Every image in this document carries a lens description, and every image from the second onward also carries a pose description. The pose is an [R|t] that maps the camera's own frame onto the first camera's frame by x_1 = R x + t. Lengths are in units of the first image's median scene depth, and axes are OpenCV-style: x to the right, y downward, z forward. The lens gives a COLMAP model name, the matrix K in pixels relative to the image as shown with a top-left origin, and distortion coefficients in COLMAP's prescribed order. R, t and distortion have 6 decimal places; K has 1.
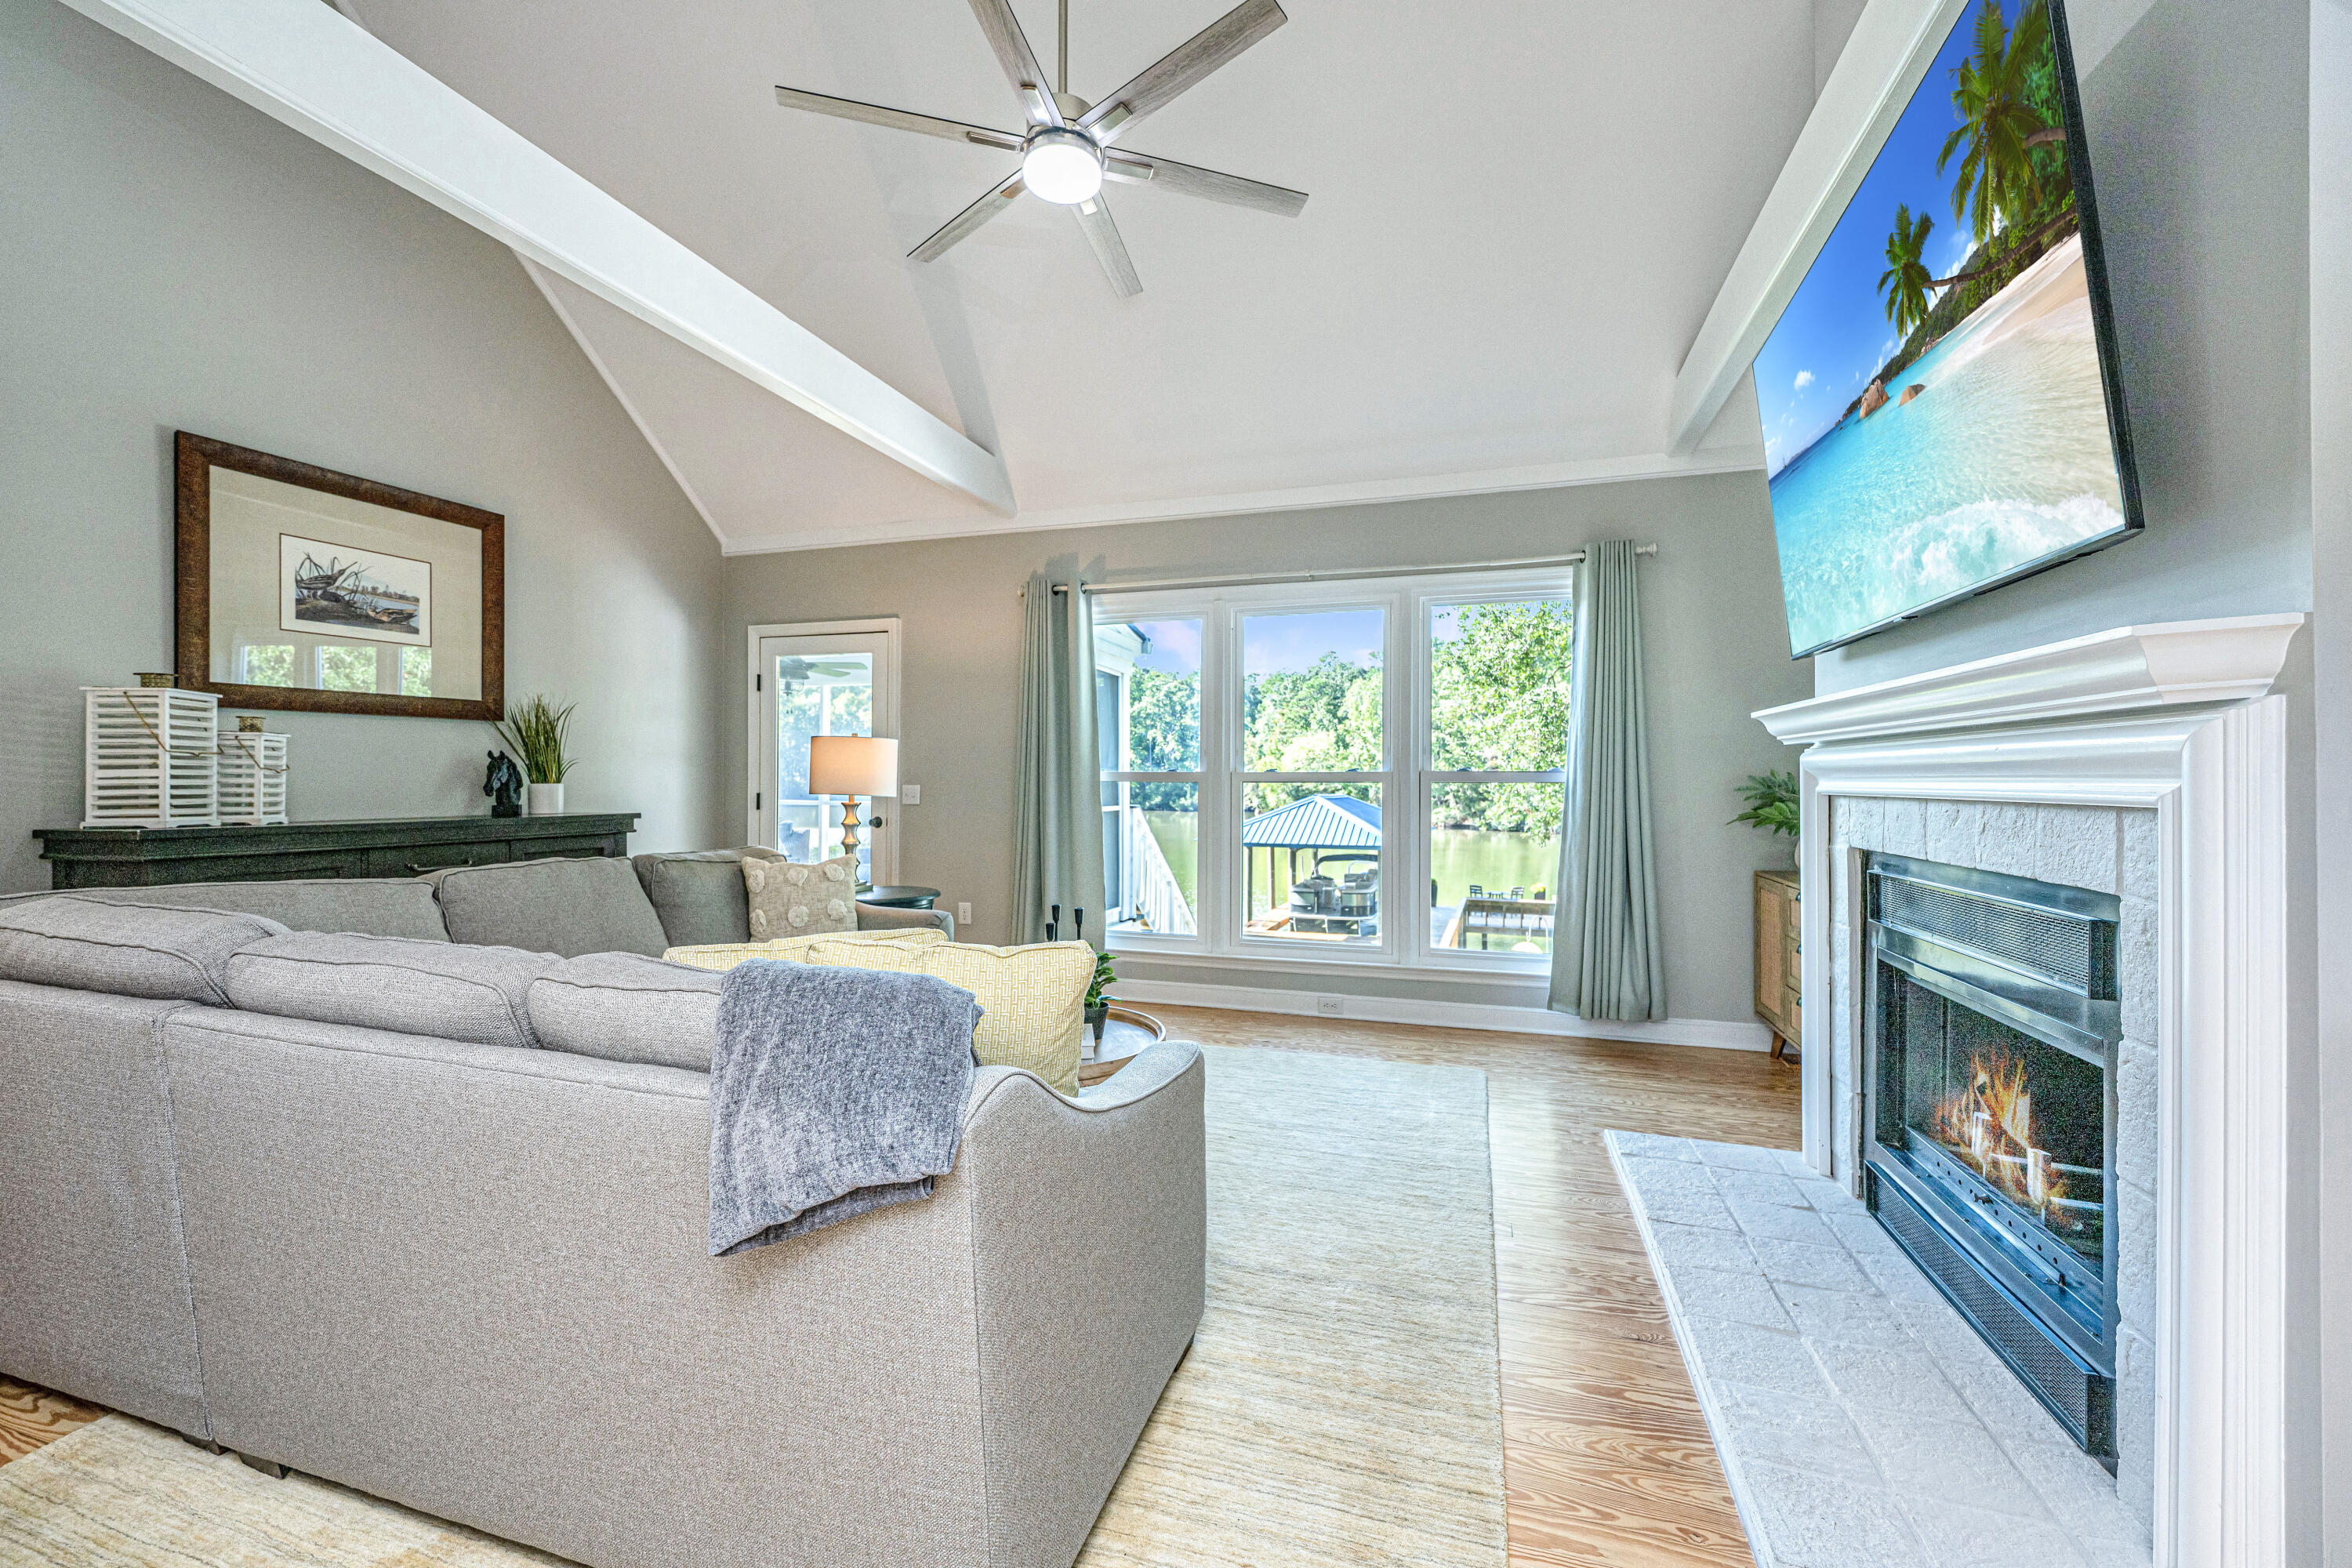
lens RADIAL K [[952.3, 0, 1179.8], [0, 952.3, 791.6], [0, 0, 1]] dist [-0.000561, 0.000165]
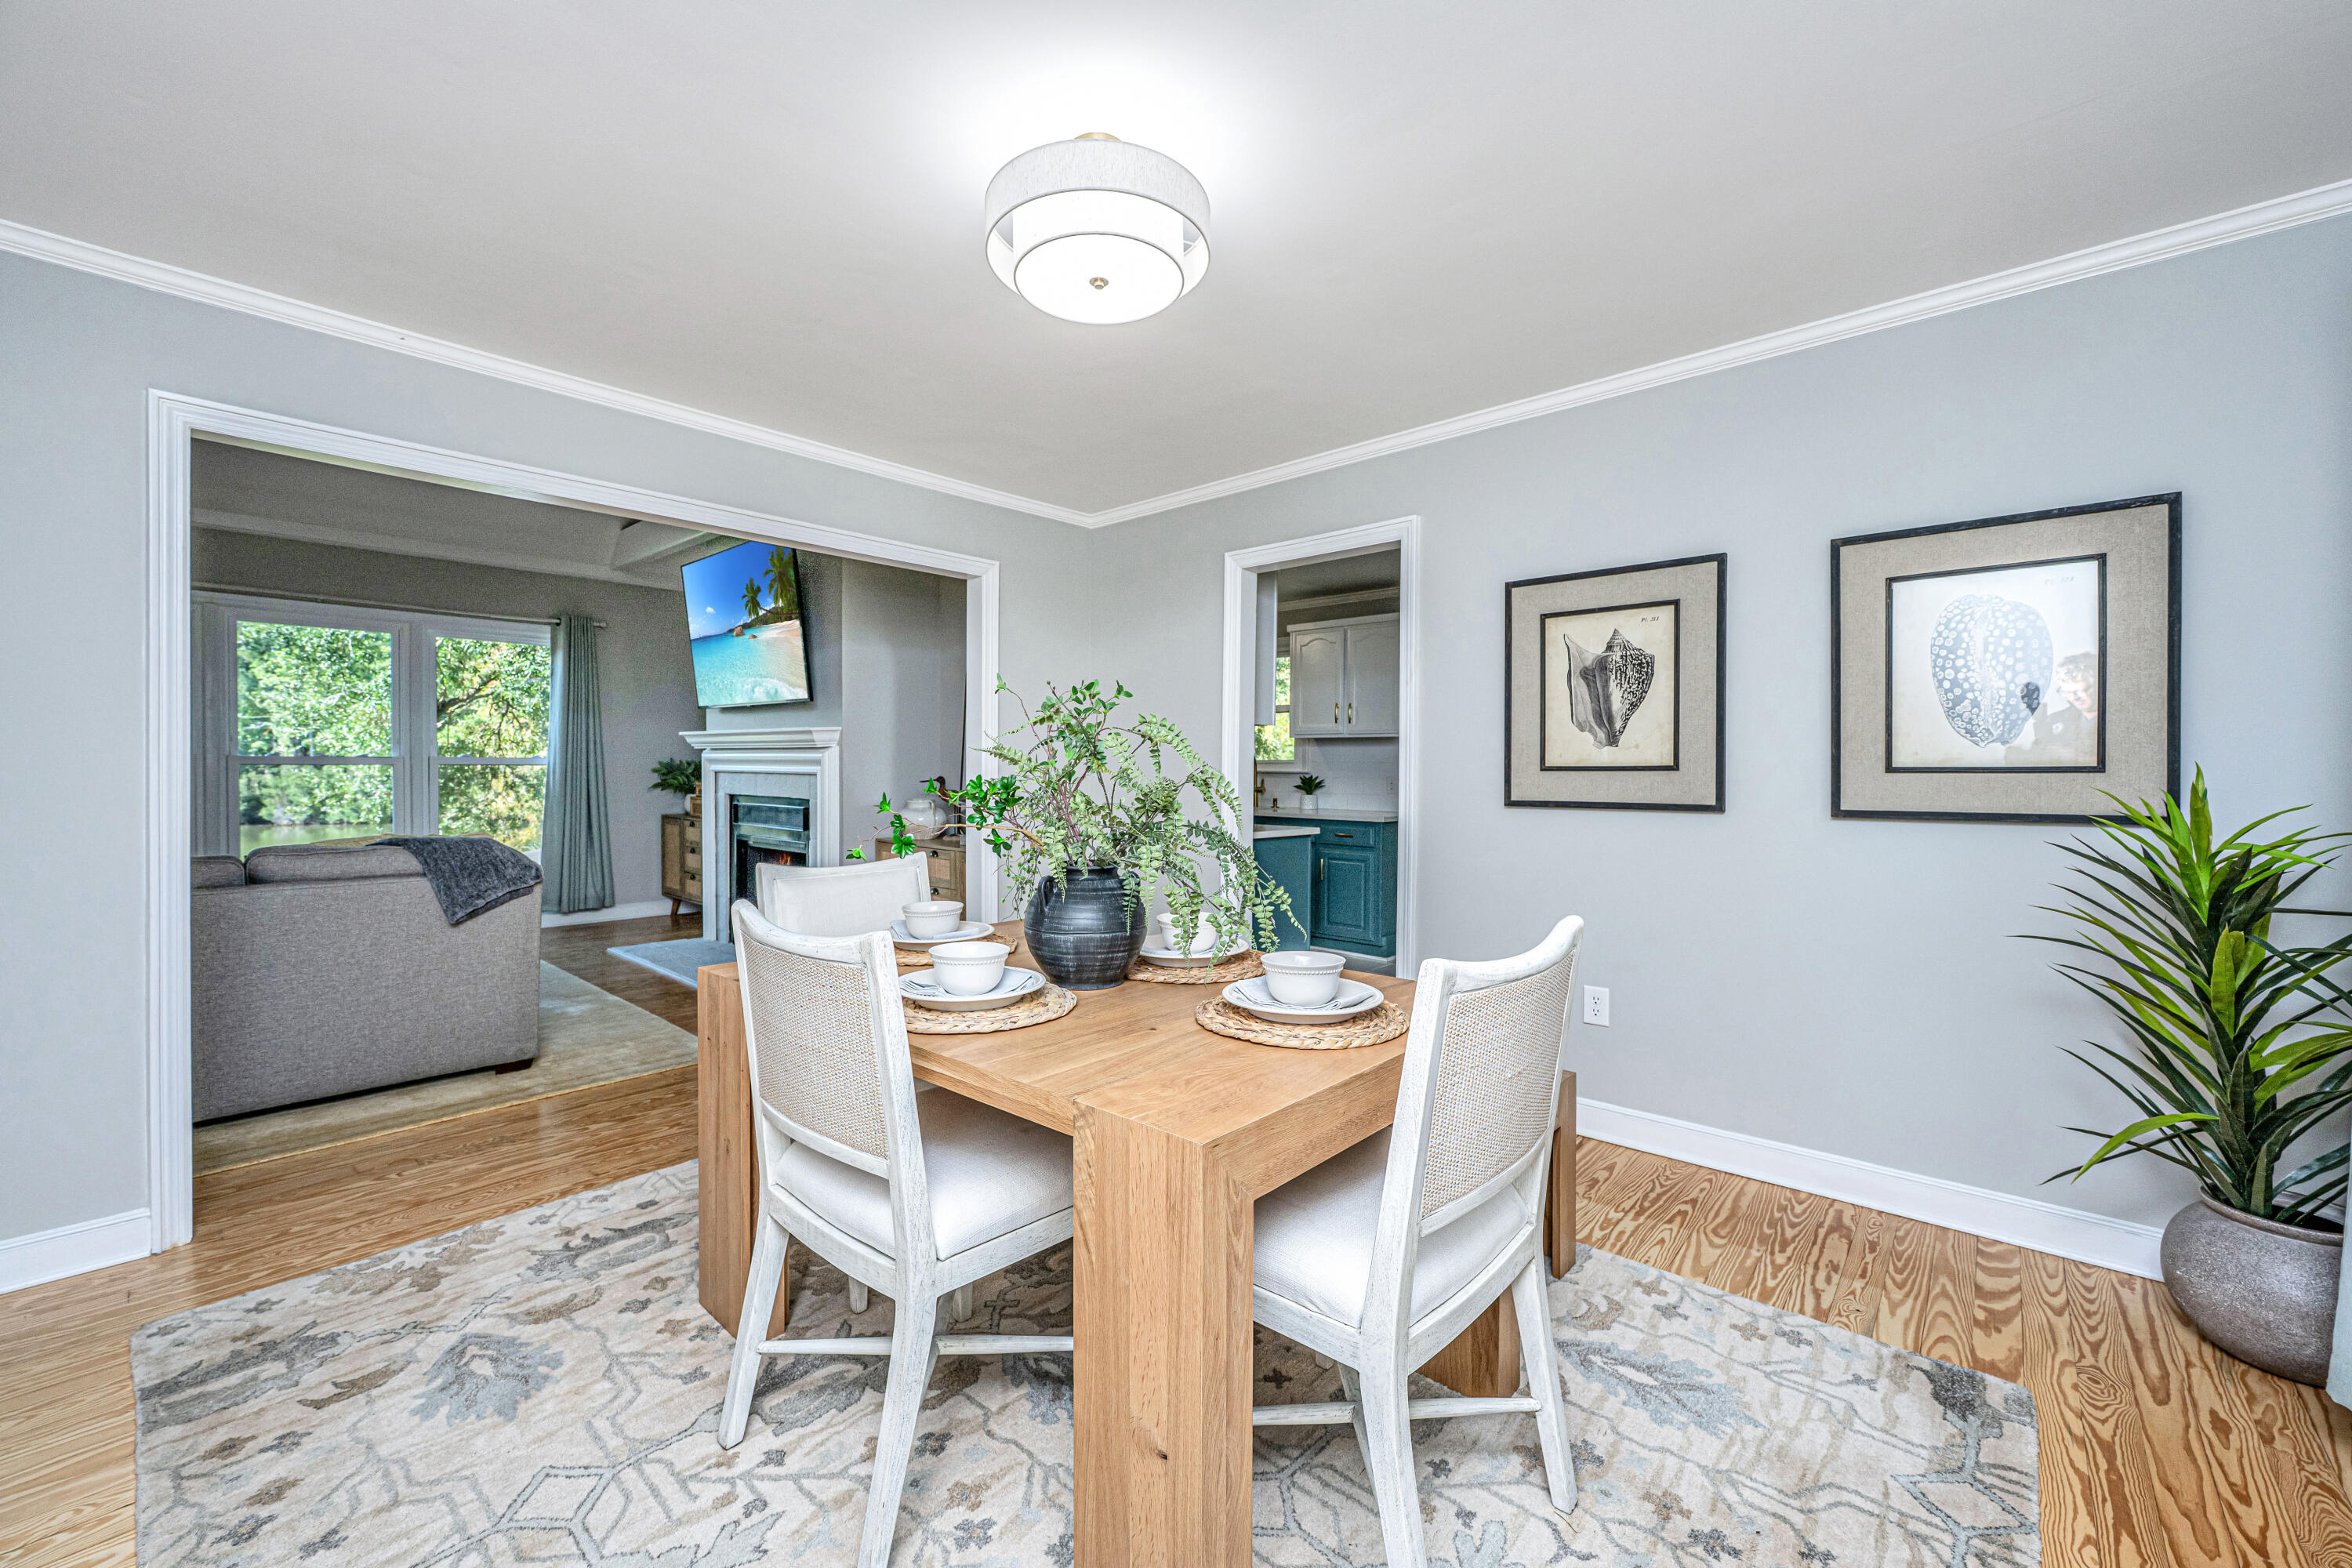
lens RADIAL K [[952.3, 0, 1185.4], [0, 952.3, 781.8], [0, 0, 1]] dist [-0.000561, 0.000165]
pose [[0.428801, -0.018363, 0.903212, -0.881077], [0.005061, 0.999827, 0.017924, -0.007124], [-0.903385, -0.003115, 0.428820, -0.976414]]
